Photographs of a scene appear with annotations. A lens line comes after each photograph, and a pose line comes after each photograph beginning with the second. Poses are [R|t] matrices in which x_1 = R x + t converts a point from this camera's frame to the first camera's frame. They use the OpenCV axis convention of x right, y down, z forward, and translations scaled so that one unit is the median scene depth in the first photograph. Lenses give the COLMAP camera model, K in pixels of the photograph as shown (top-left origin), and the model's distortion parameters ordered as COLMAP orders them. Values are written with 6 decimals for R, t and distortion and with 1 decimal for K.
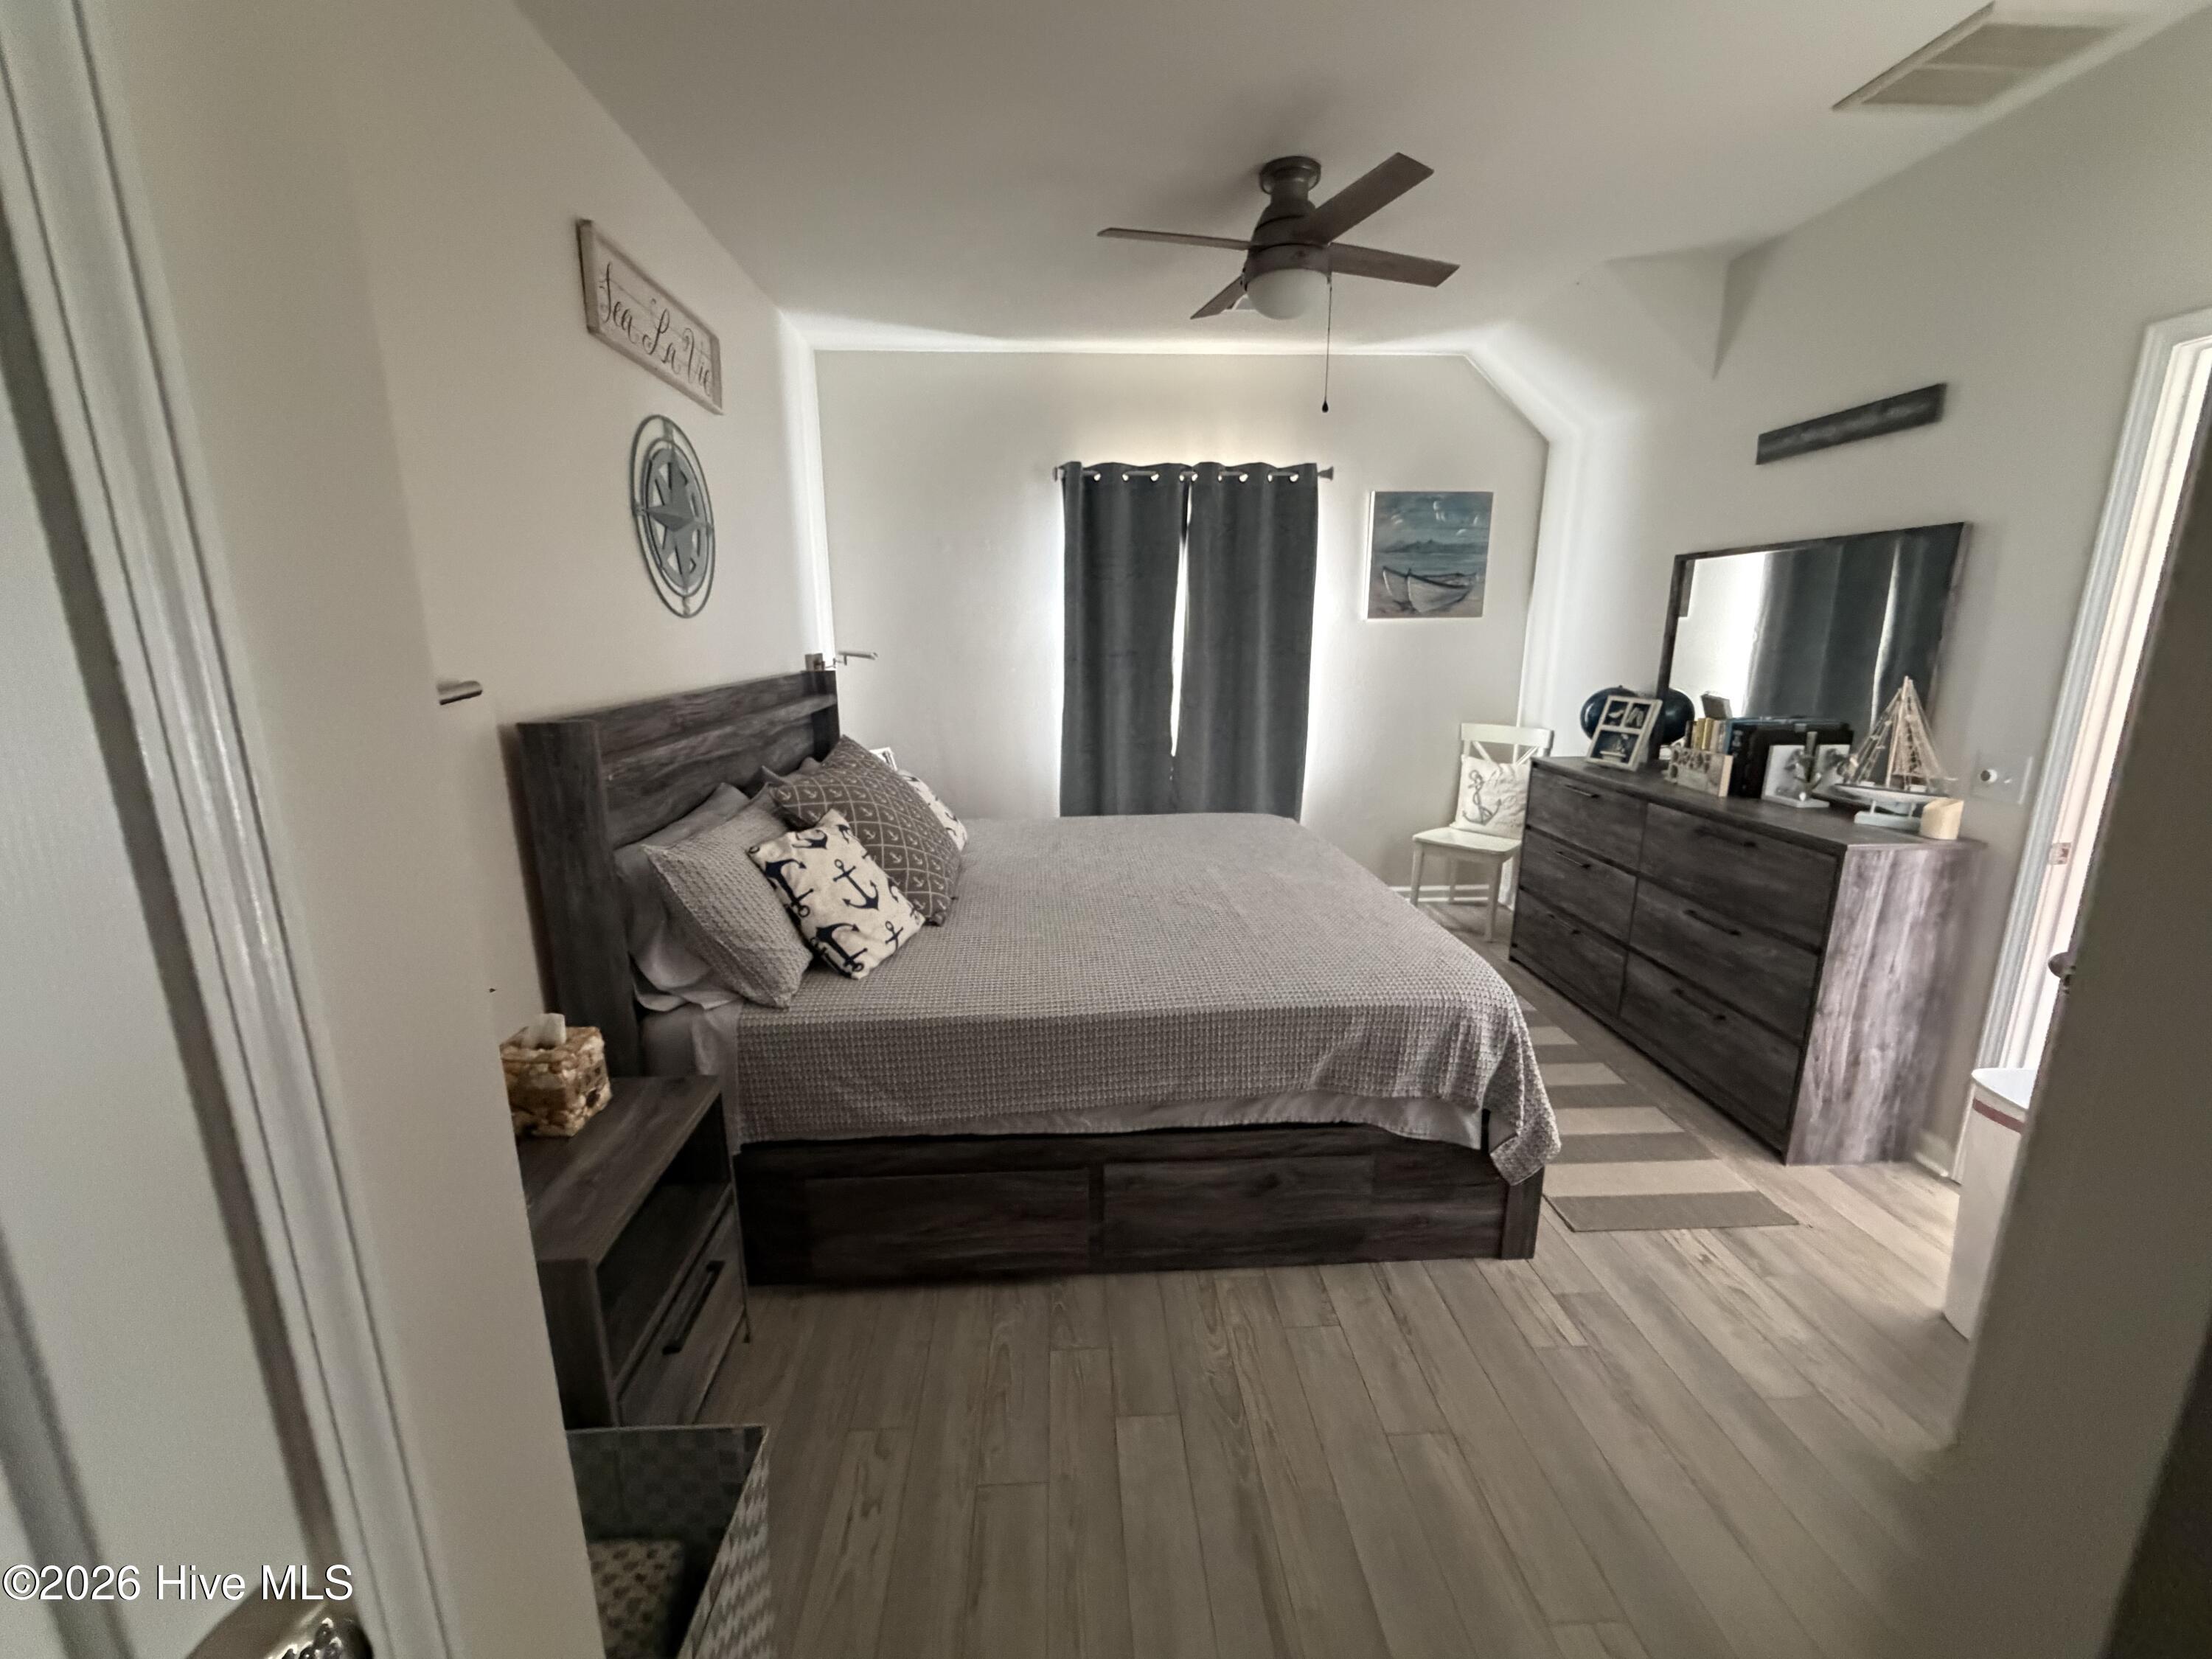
lens RADIAL K [[886.2, 0, 1101.0], [0, 886.2, 825.9], [0, 0, 1]] dist [0.002888, 0.000554]
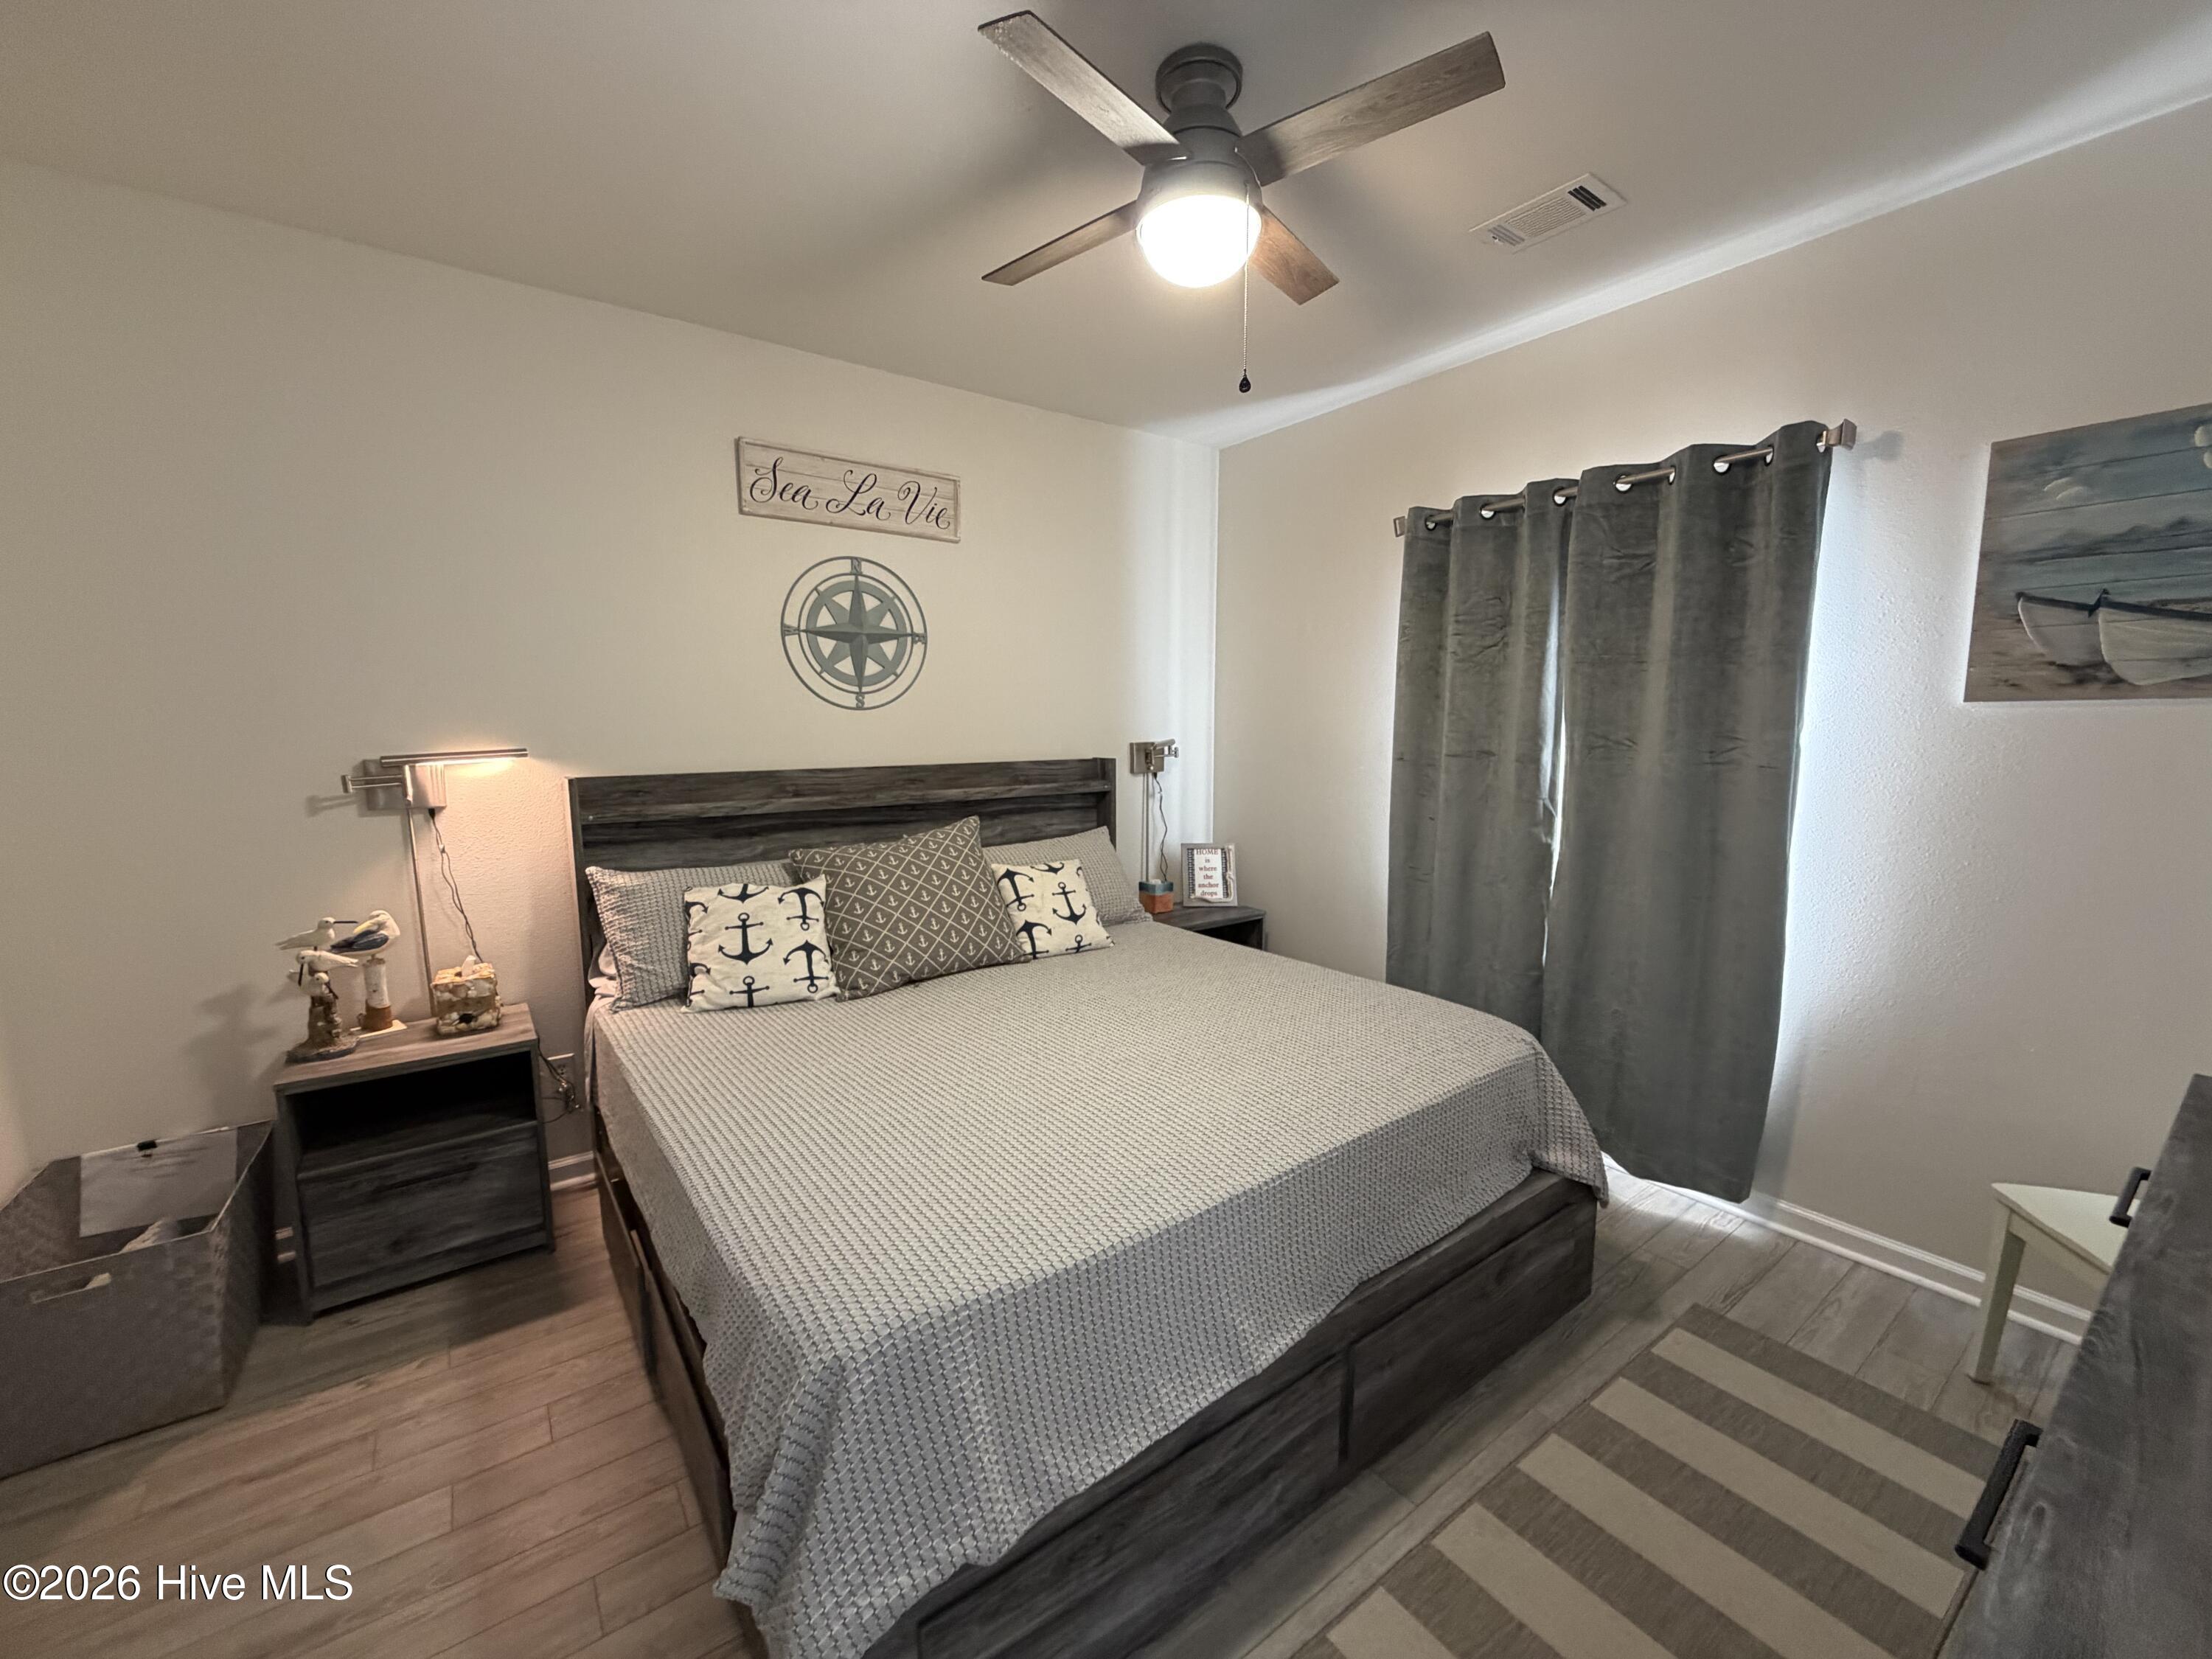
lens RADIAL K [[886.2, 0, 1097.0], [0, 886.2, 832.5], [0, 0, 1]] dist [0.002888, 0.000554]
pose [[0.542953, 0.110685, -0.832437, 0.479904], [-0.185218, 0.982648, 0.009850, -0.086450], [0.819083, 0.148834, 0.554032, 0.377013]]
